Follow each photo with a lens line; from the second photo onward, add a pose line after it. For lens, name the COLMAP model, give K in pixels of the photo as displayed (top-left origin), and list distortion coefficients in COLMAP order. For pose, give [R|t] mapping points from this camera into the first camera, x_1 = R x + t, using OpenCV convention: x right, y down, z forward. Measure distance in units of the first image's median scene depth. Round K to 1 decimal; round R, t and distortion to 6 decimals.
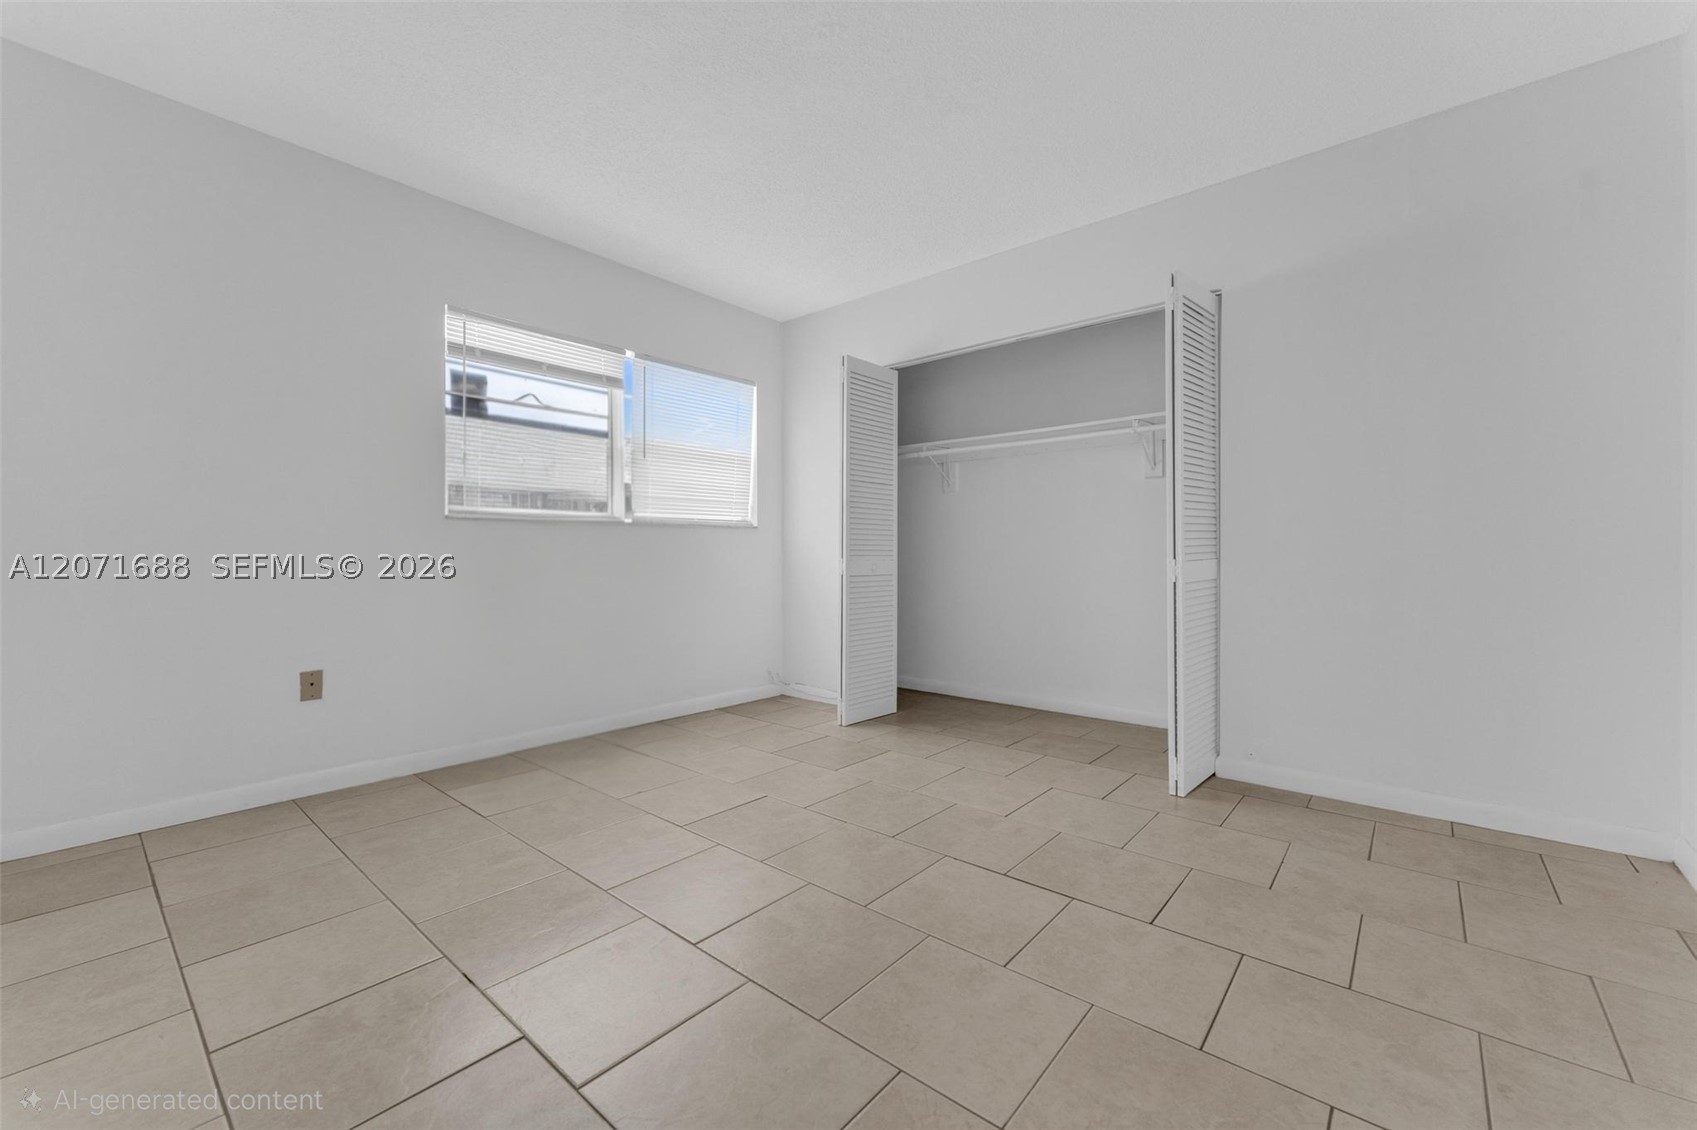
lens RADIAL K [[695.3, 0, 837.2], [0, 695.3, 560.4], [0, 0, 1]] dist [0.007439, 0.000292]
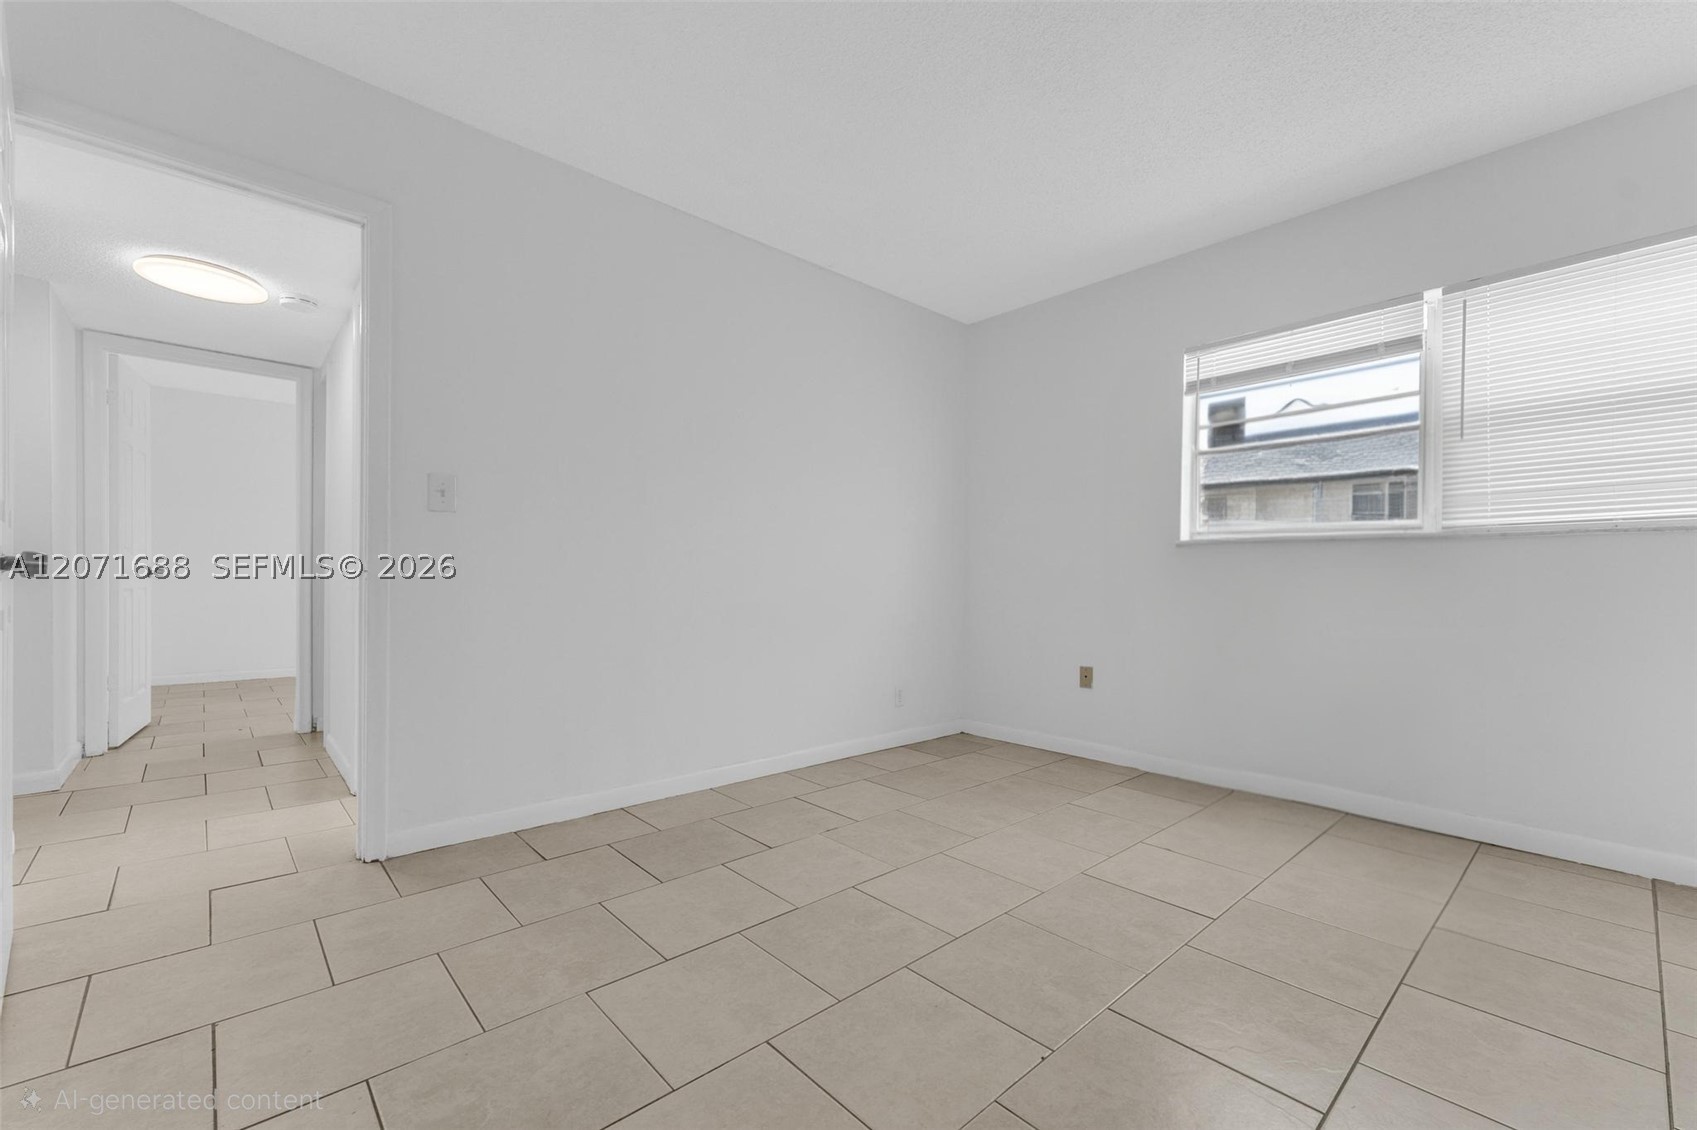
lens RADIAL K [[695.3, 0, 852.6], [0, 695.3, 586.5], [0, 0, 1]] dist [0.007439, 0.000292]
pose [[-0.119116, 0.008198, -0.992847, 0.488578], [-0.011986, 0.999881, 0.009694, -0.004065], [0.992808, 0.013055, -0.119004, 0.533028]]
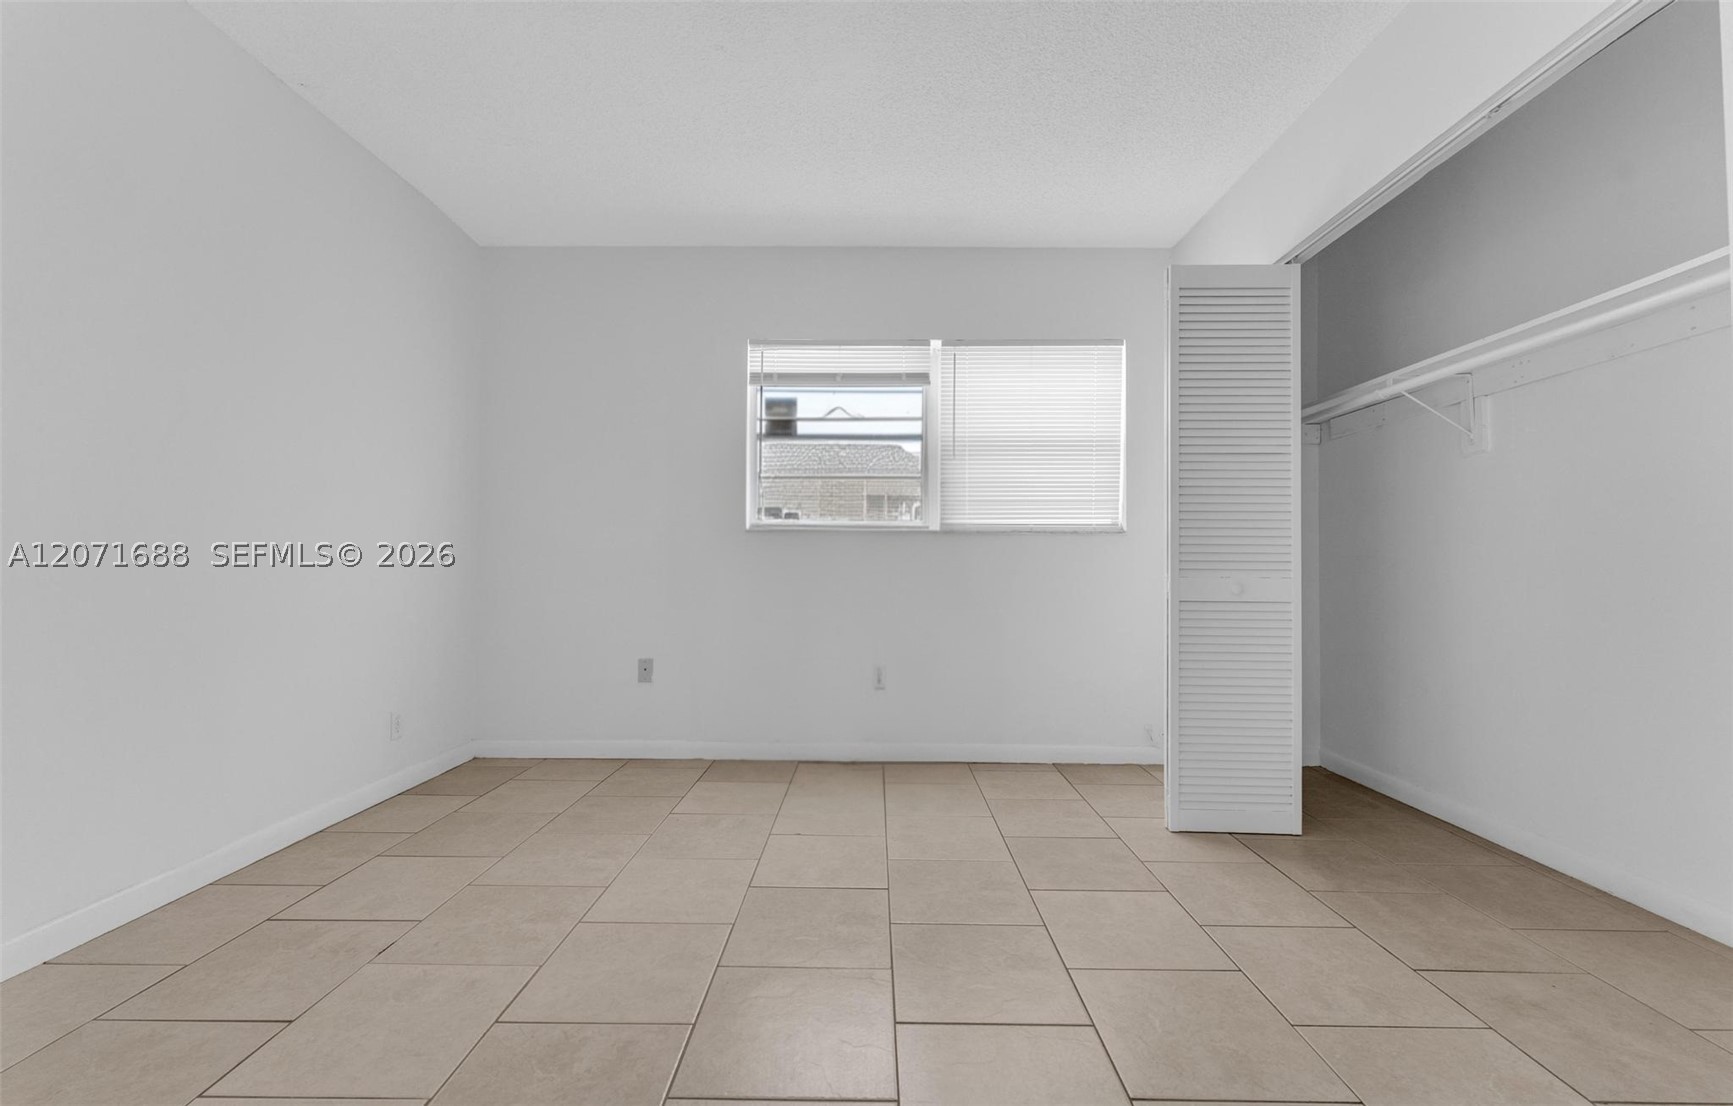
lens RADIAL K [[701.1, 0, 864.8], [0, 701.1, 564.3], [0, 0, 1]] dist [0.001121, 0.001004]
pose [[0.644495, -0.000440, -0.764609, 0.347523], [-0.011172, 0.999888, -0.009992, -0.002364], [0.764527, 0.014982, 0.644417, 0.367876]]
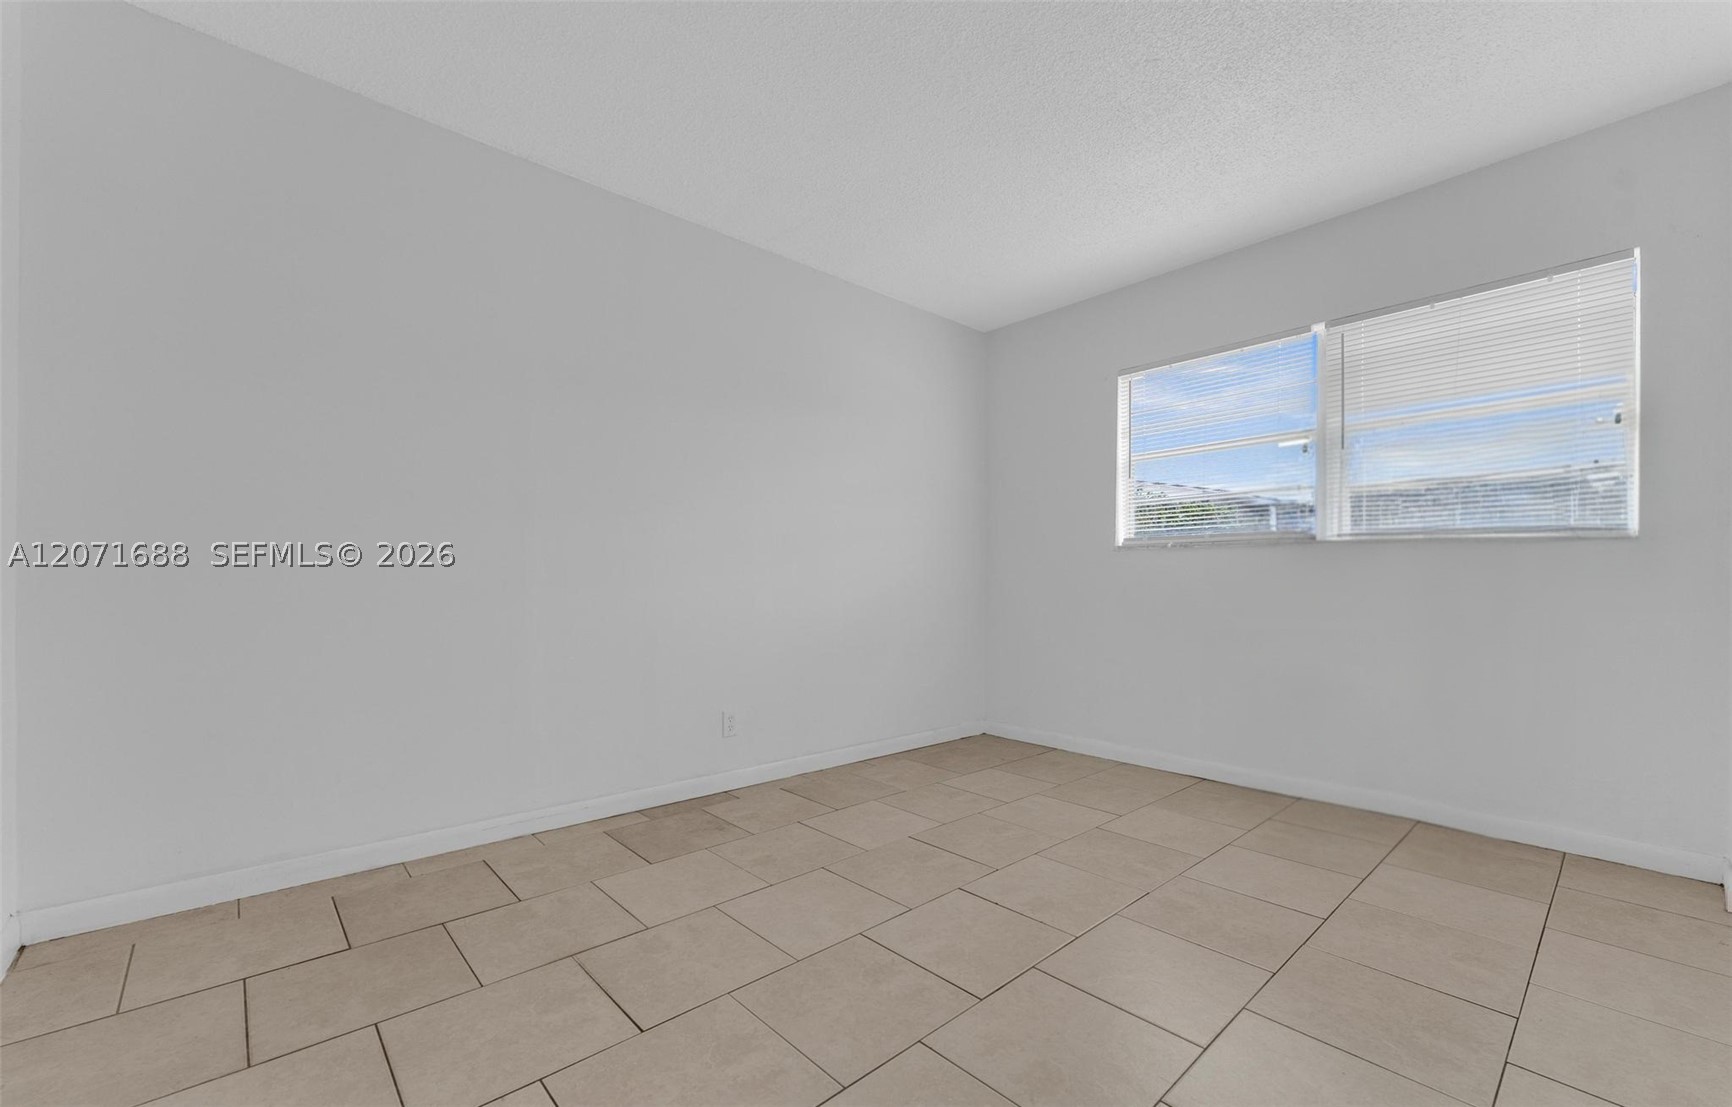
lens RADIAL K [[699.9, 0, 866.5], [0, 699.9, 569.2], [0, 0, 1]] dist [0.000335, -0.000204]
pose [[-0.132270, -0.017138, -0.991066, 0.575022], [-0.009289, 0.999828, -0.016049, -0.004914], [0.991170, 0.007083, -0.132406, 0.624844]]
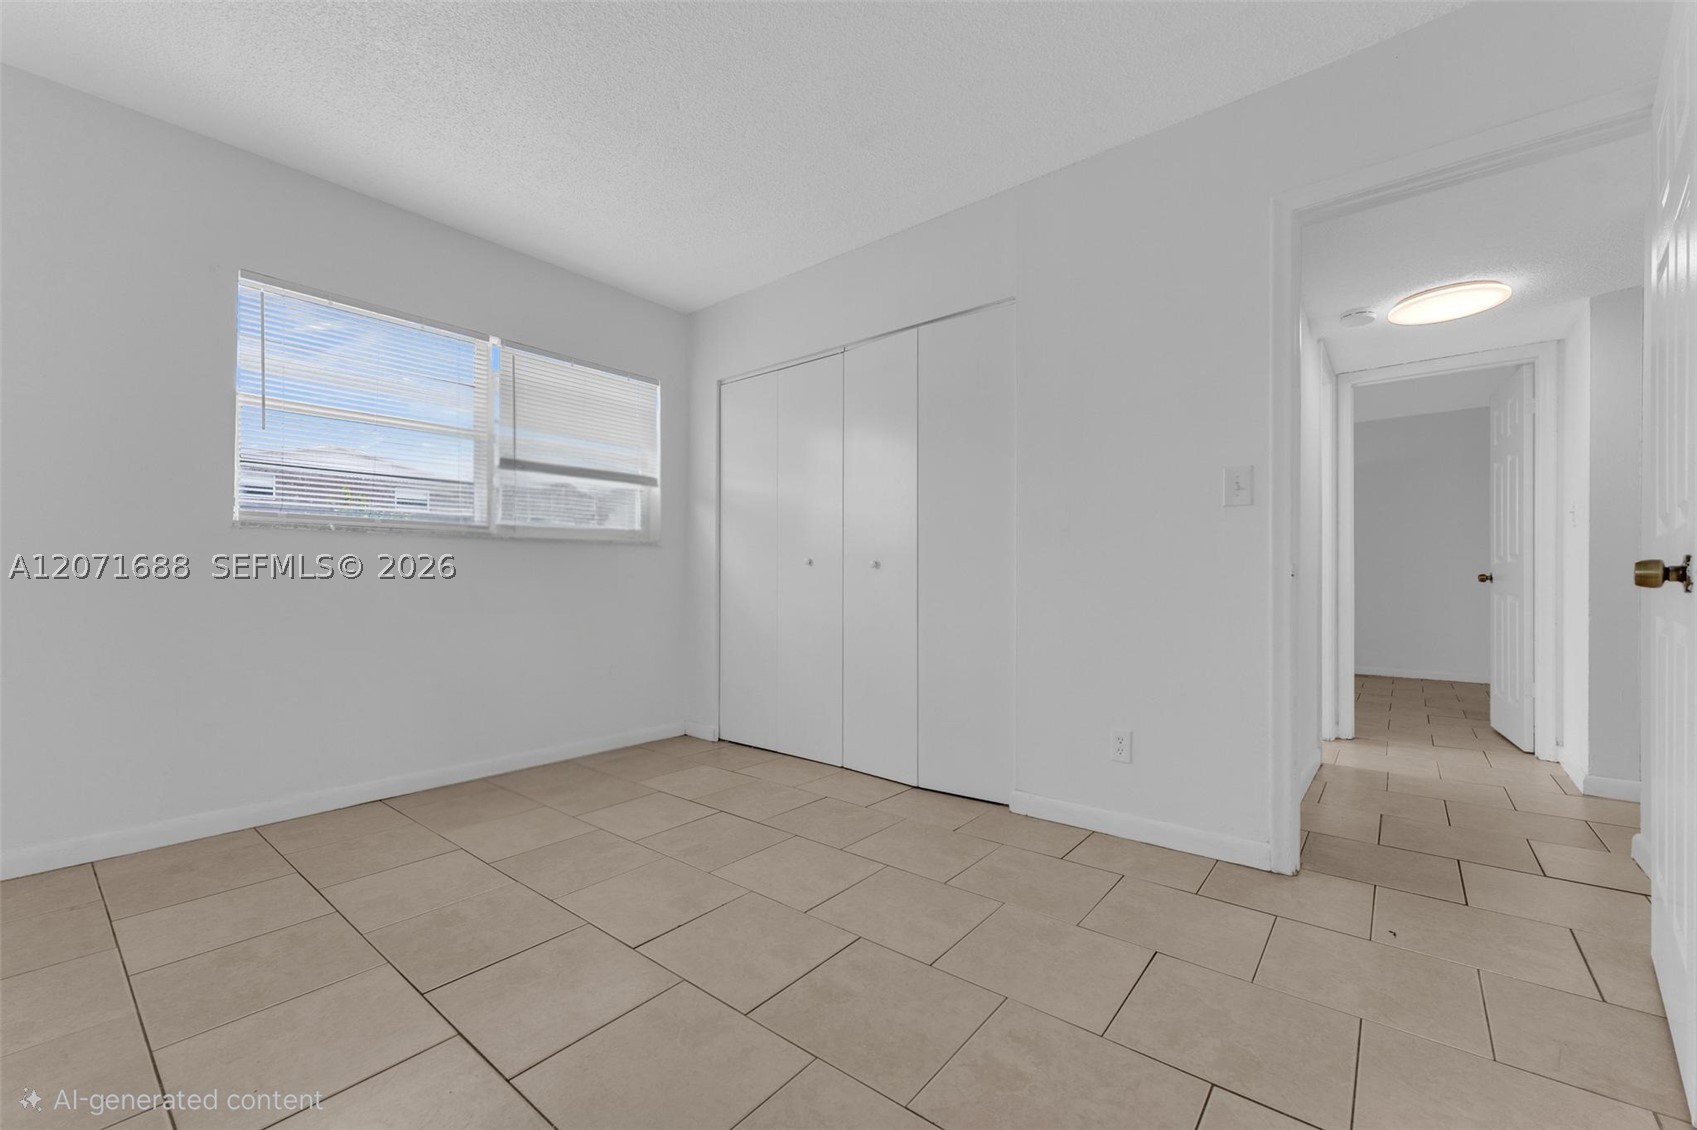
lens RADIAL K [[685.2, 0, 840.5], [0, 685.2, 569.0], [0, 0, 1]] dist [0.002973, -0.000117]
pose [[0.999747, 0.007054, 0.021372, 0.117903], [-0.006568, 0.999720, -0.022724, 0.002064], [-0.021526, 0.022578, 0.999513, 0.157456]]
